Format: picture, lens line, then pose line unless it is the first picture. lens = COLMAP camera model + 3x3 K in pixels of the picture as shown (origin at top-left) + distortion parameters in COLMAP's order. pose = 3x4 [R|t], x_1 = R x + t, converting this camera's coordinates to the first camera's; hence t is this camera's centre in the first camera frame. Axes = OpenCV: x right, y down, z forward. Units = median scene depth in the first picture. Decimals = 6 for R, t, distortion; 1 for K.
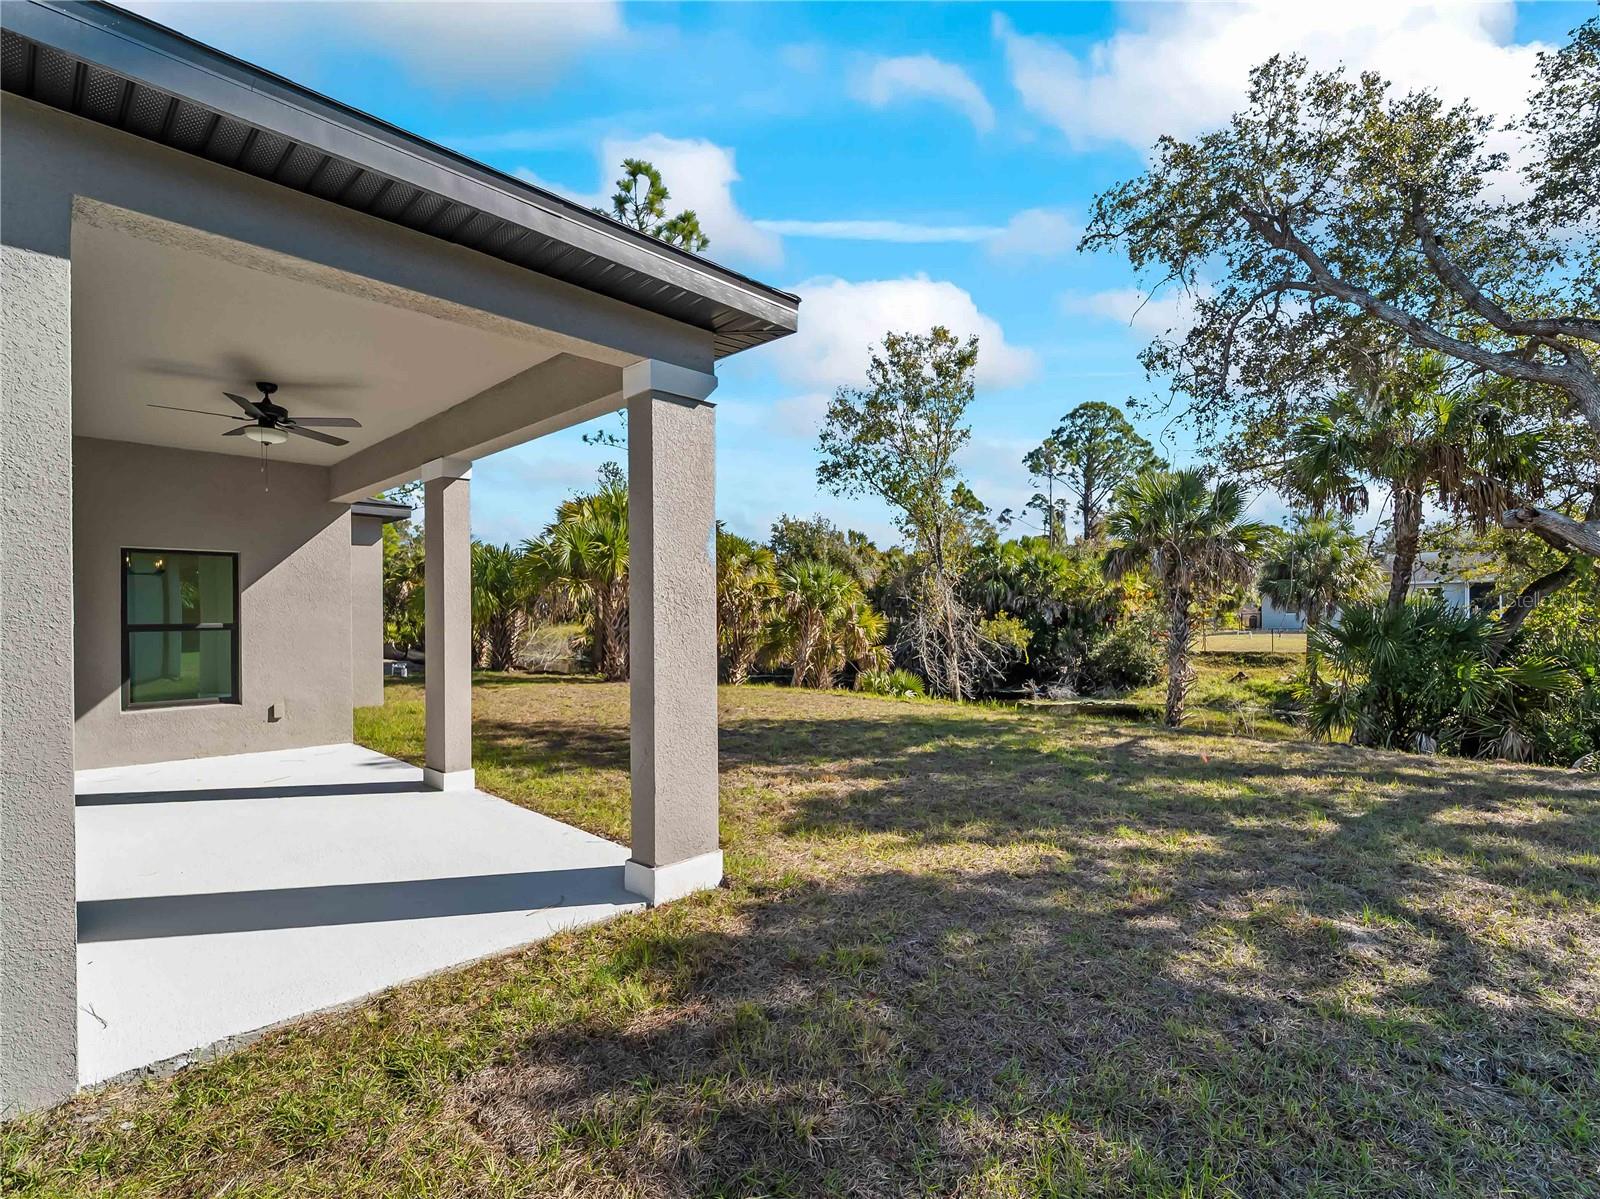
lens RADIAL K [[739.8, 0, 810.5], [0, 739.8, 606.8], [0, 0, 1]] dist [-0.001049, 0.000103]
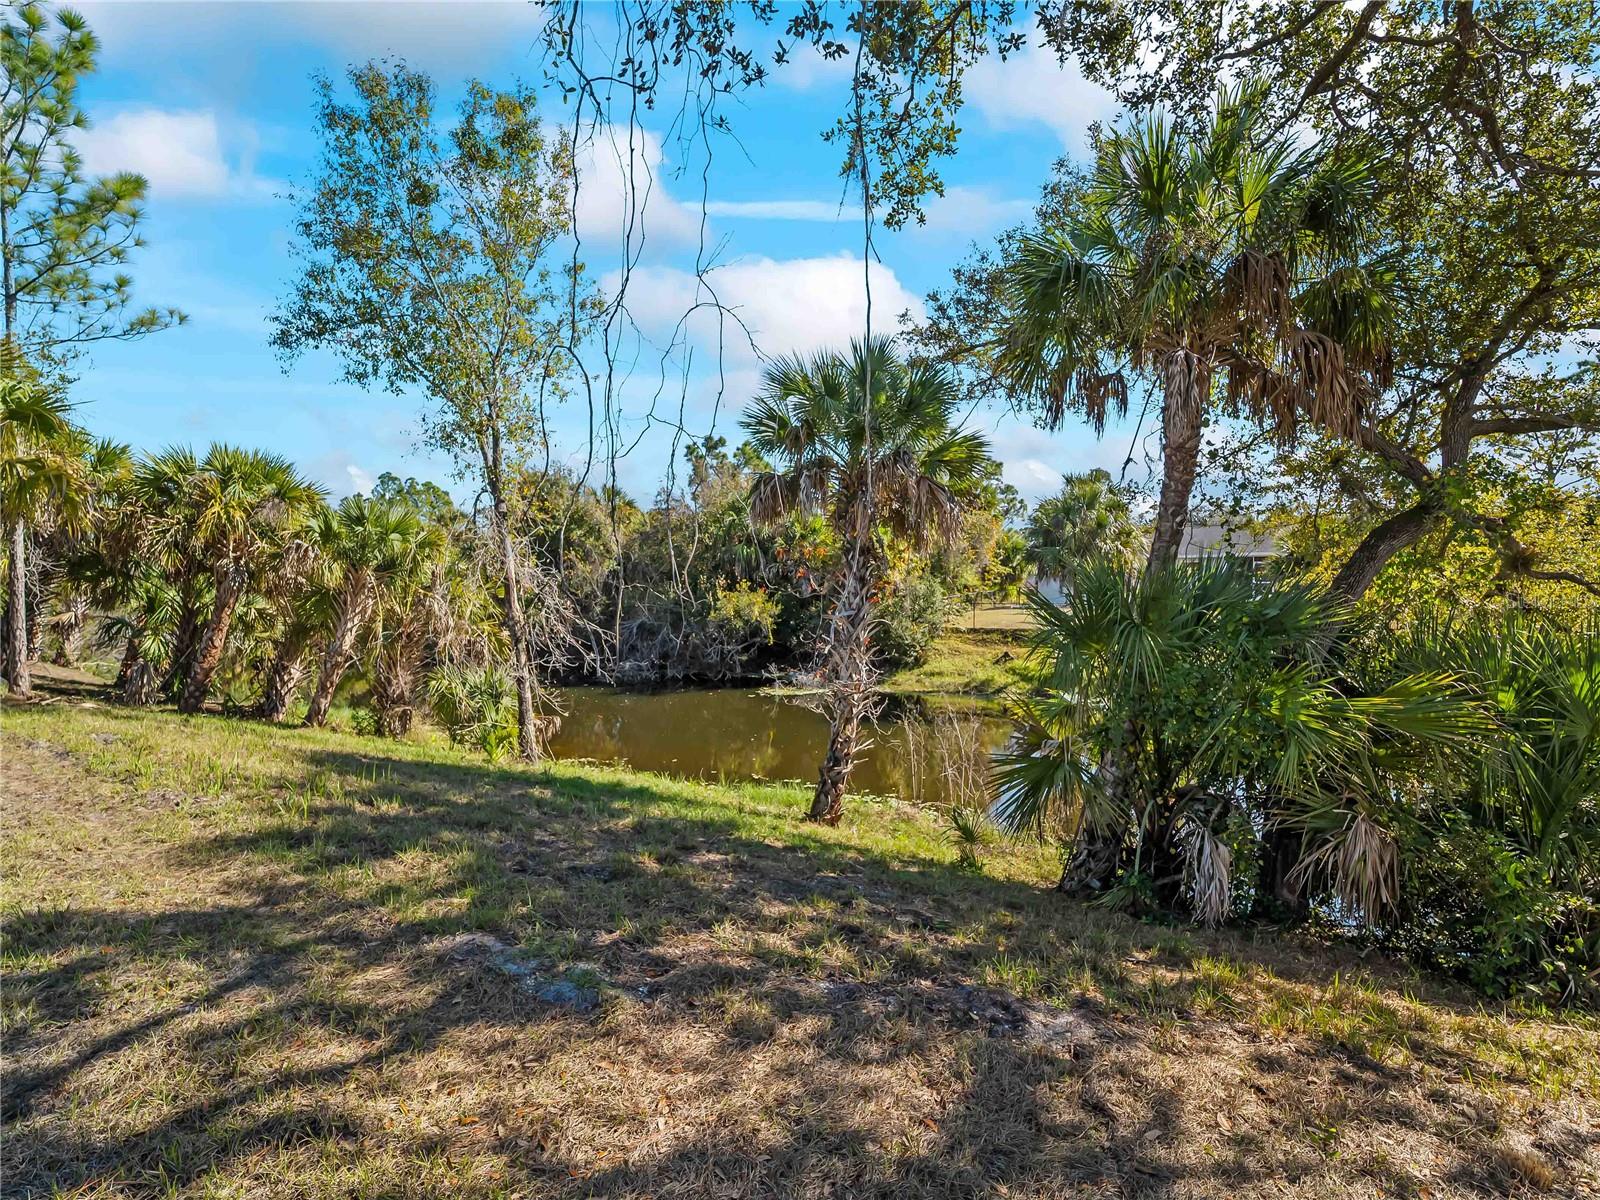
lens RADIAL K [[739.8, 0, 791.1], [0, 739.8, 598.5], [0, 0, 1]] dist [-0.001049, 0.000103]
pose [[0.978680, 0.005858, 0.205307, 0.152741], [-0.011438, 0.999596, 0.026003, 0.003759], [-0.205072, -0.027797, 0.978352, 0.193423]]
